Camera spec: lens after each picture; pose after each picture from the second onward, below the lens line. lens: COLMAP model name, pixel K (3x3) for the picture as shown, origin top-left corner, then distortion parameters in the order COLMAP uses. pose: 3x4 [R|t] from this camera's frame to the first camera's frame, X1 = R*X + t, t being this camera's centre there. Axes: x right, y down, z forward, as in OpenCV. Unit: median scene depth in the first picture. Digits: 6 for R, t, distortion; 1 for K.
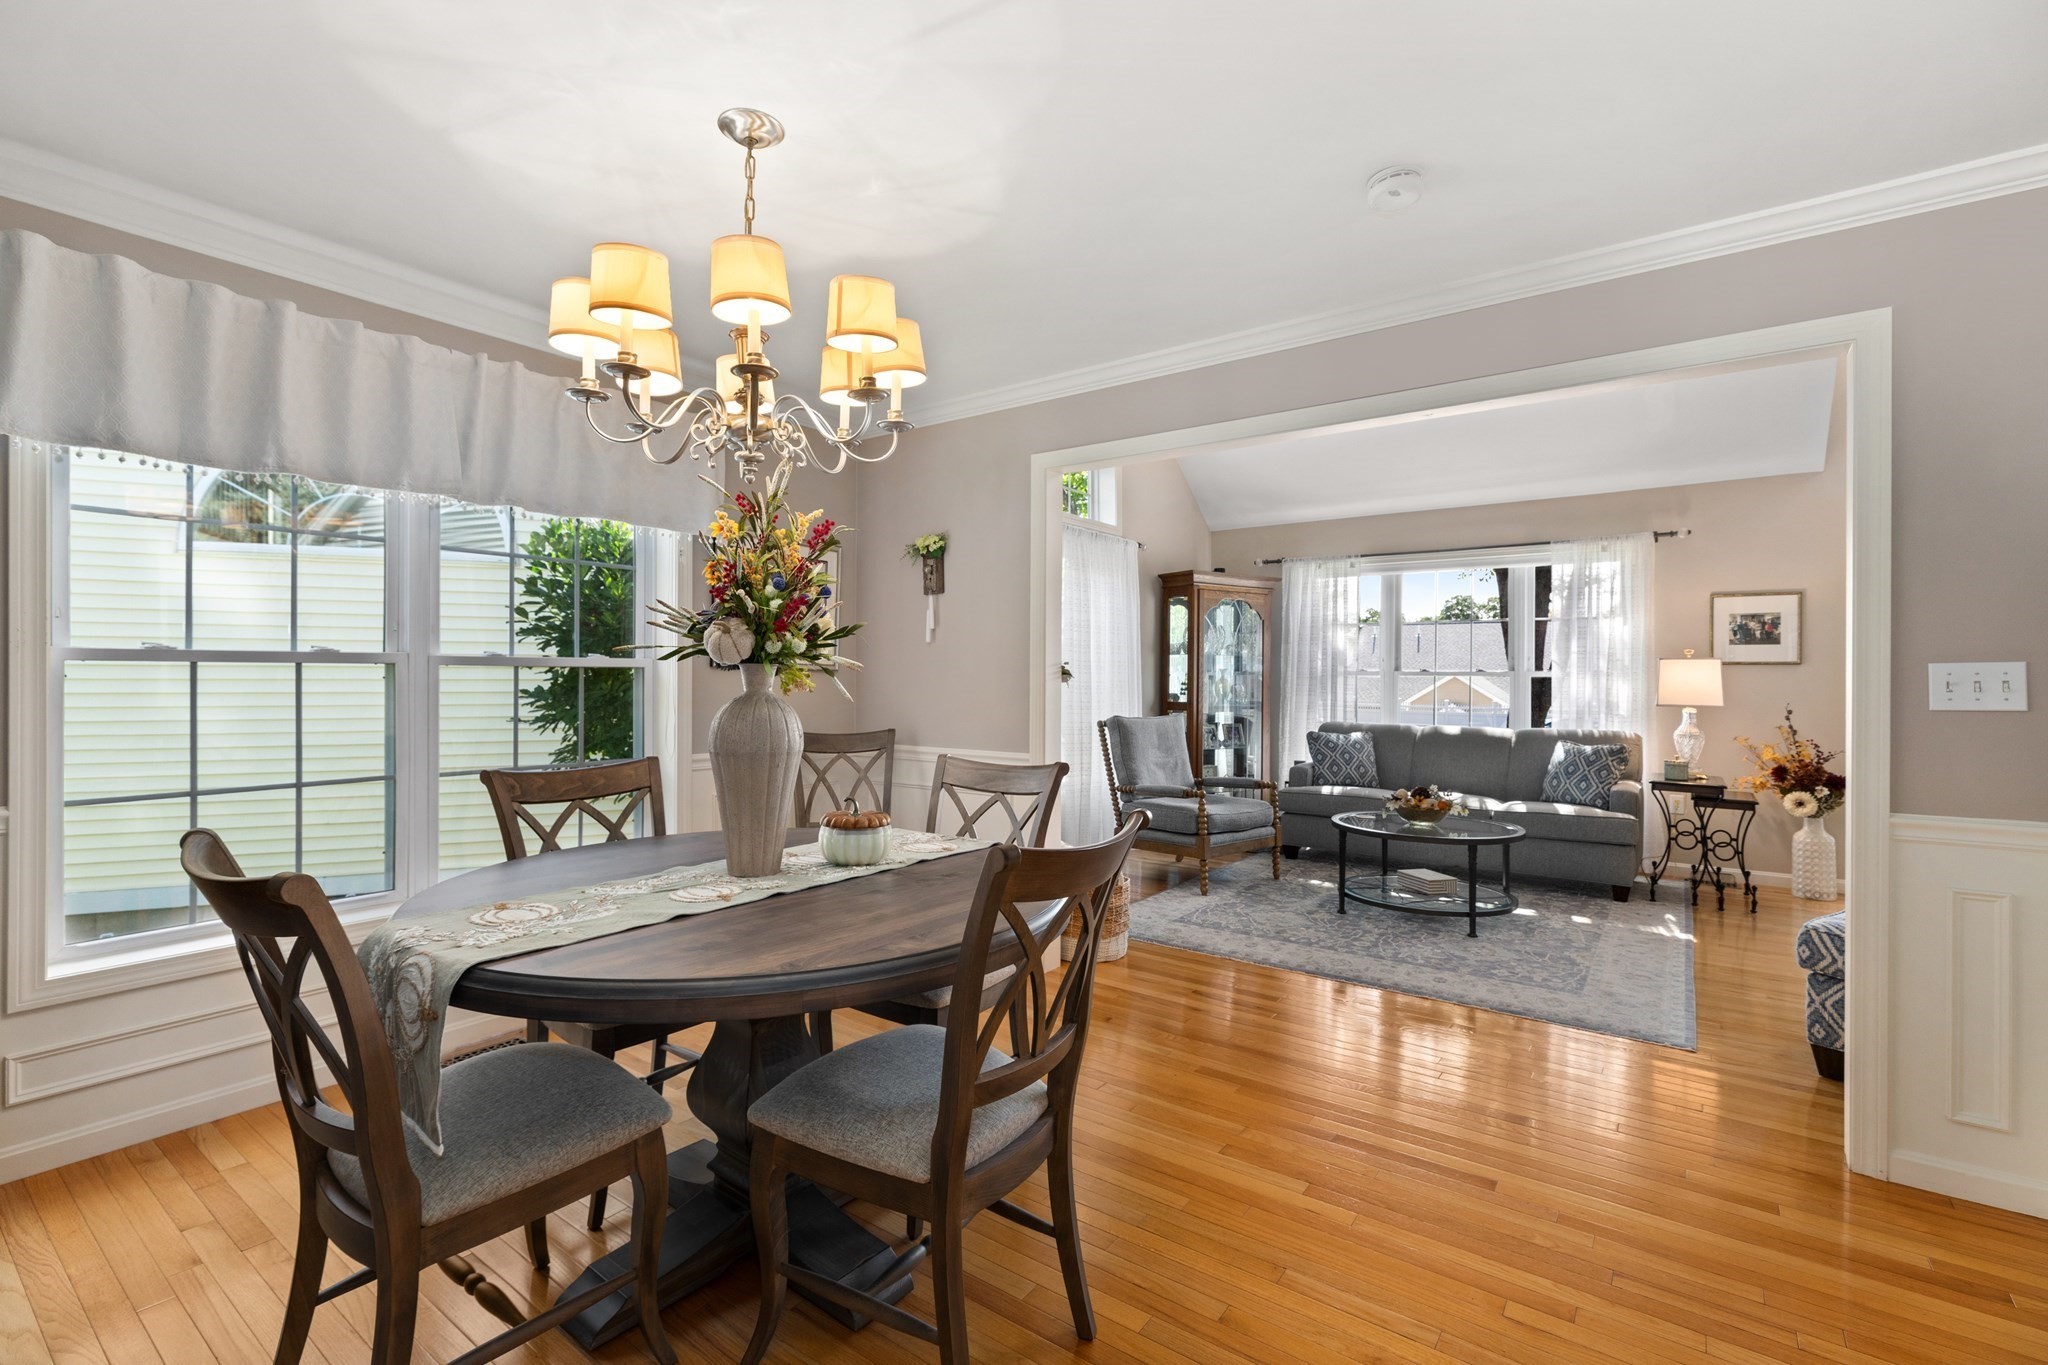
lens RADIAL K [[915.0, 0, 1027.5], [0, 915.0, 675.6], [0, 0, 1]] dist [0.005984, -0.000070]
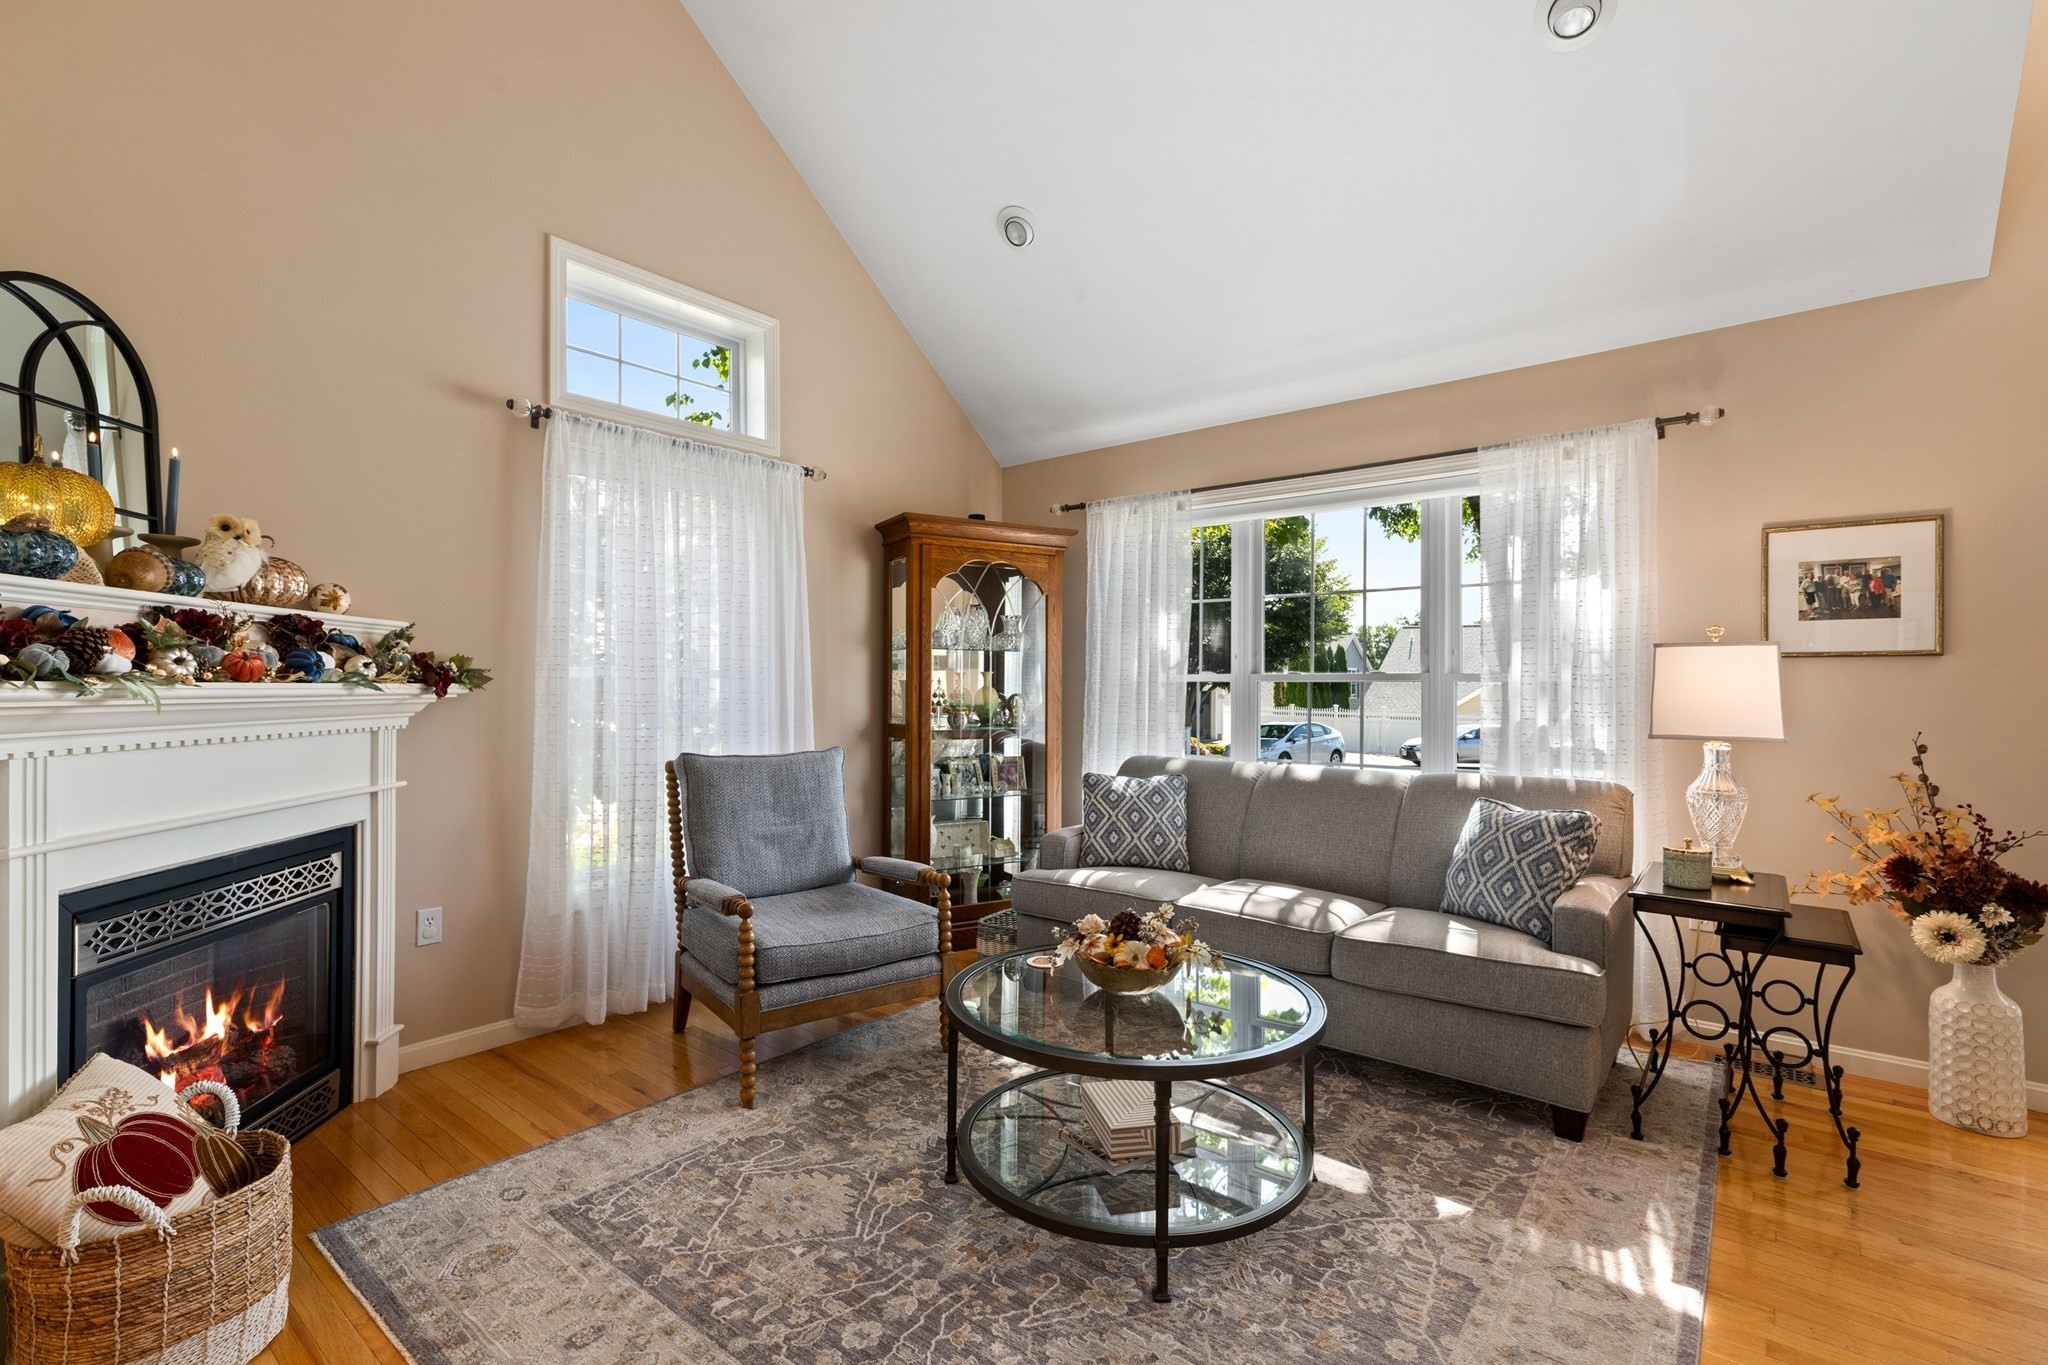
lens RADIAL K [[925.5, 0, 1024.0], [0, 925.5, 682.5], [0, 0, 1]] dist [0.003729, -0.000417]
pose [[0.998614, -0.004527, -0.052430, 0.357846], [0.004459, 0.999989, -0.001421, 0.001475], [0.052436, 0.001185, 0.998624, 0.457401]]
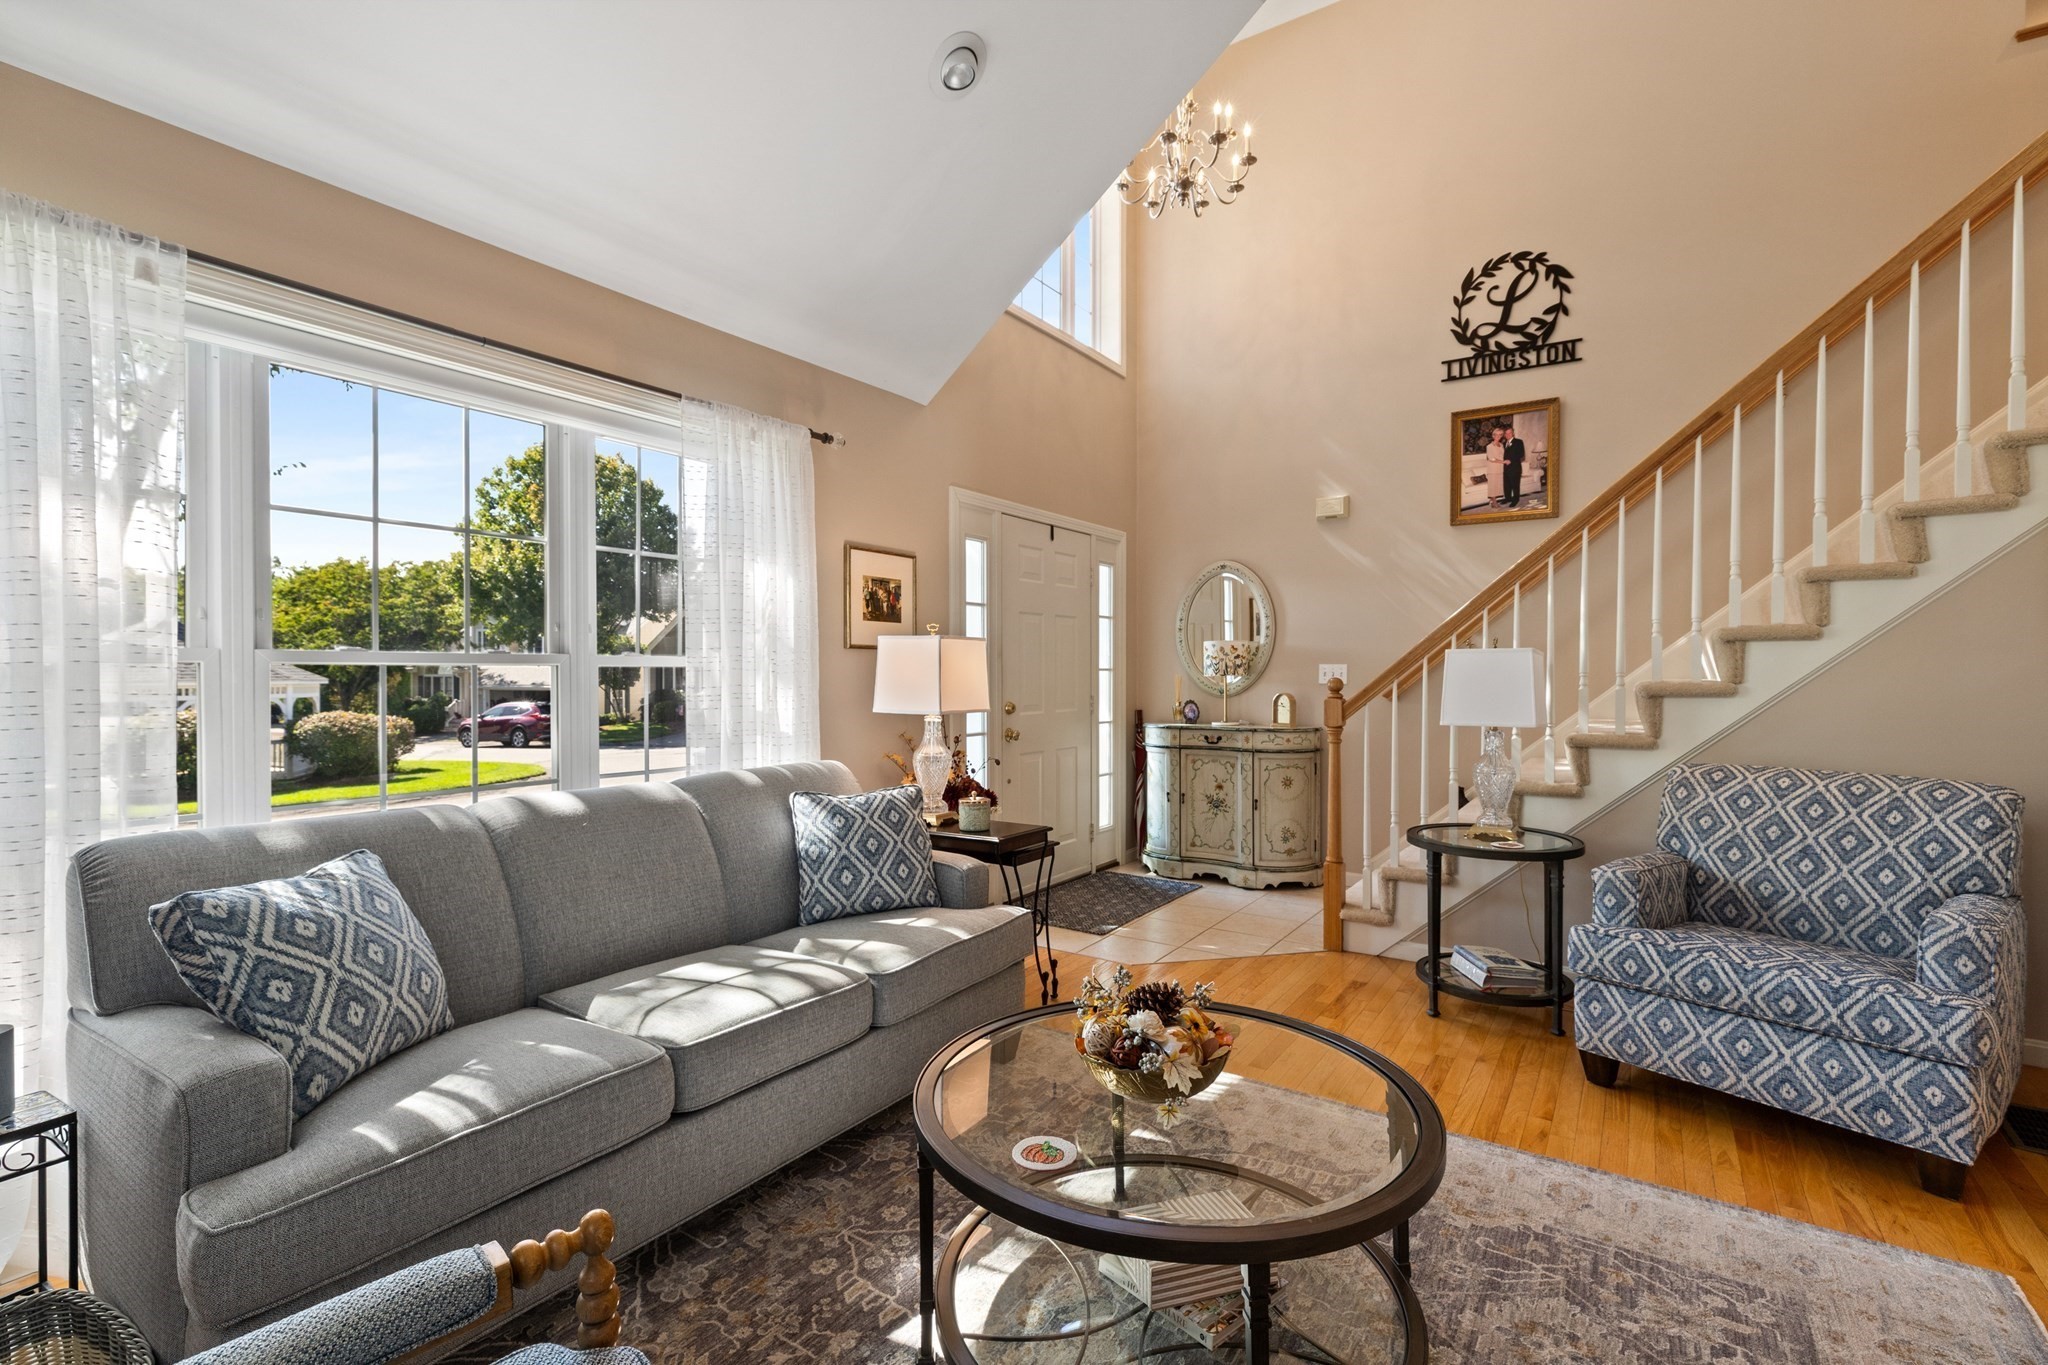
lens RADIAL K [[915.0, 0, 1027.5], [0, 915.0, 675.6], [0, 0, 1]] dist [0.005984, -0.000070]
pose [[-0.033861, -0.012023, 0.999354, 0.074946], [-0.003706, 0.999922, 0.011904, -0.000446], [-0.999420, -0.003300, -0.033903, 0.941256]]
